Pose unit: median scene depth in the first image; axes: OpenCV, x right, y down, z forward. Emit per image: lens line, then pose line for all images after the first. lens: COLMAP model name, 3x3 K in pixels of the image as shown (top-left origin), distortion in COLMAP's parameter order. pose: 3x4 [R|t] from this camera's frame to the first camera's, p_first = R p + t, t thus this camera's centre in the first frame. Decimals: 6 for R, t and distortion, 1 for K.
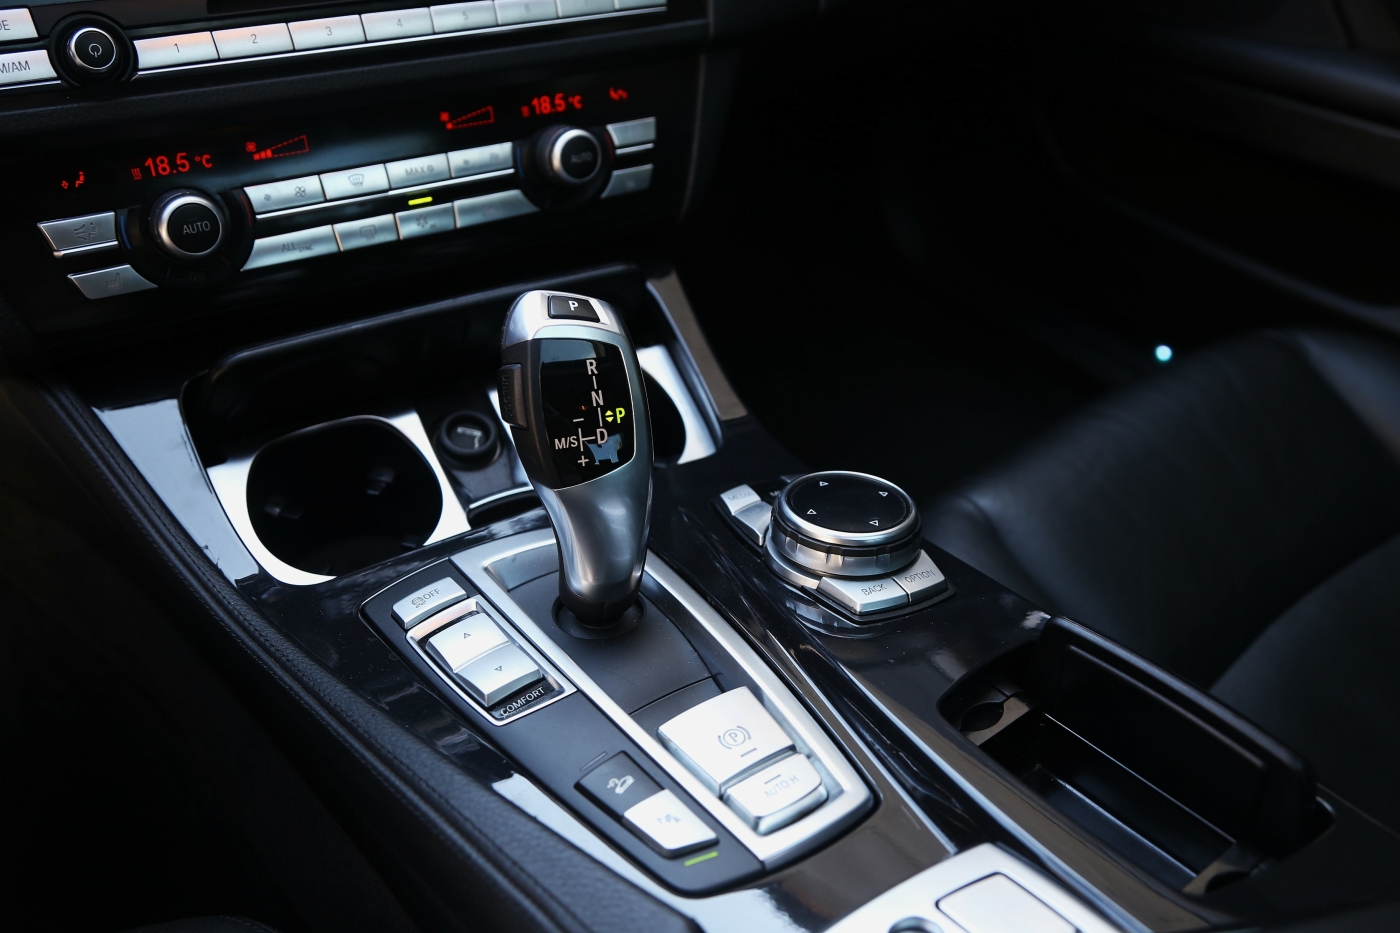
lens RADIAL K [[1303.5, 0, 700.0], [0, 1303.5, 466.5], [0, 0, 1]] dist [-0.107899, -0.007810]
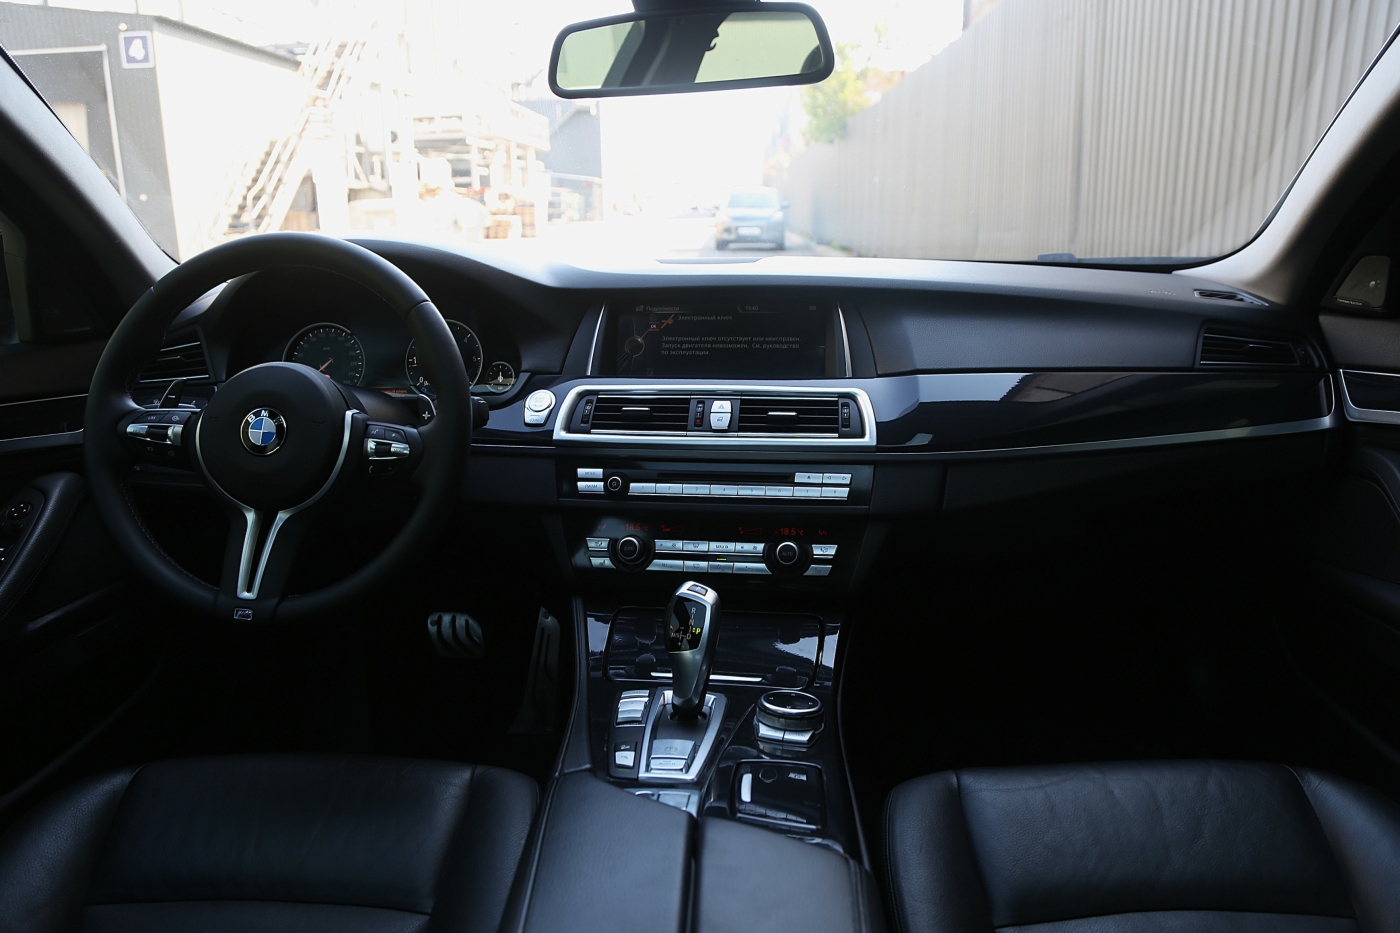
lens RADIAL K [[1303.5, 0, 700.0], [0, 1303.5, 466.5], [0, 0, 1]] dist [-0.107899, -0.007810]
pose [[0.670755, 0.054177, -0.739697, 1.733410], [-0.346648, 0.904594, -0.248085, 0.288478], [0.655685, 0.422818, 0.625541, -0.716751]]
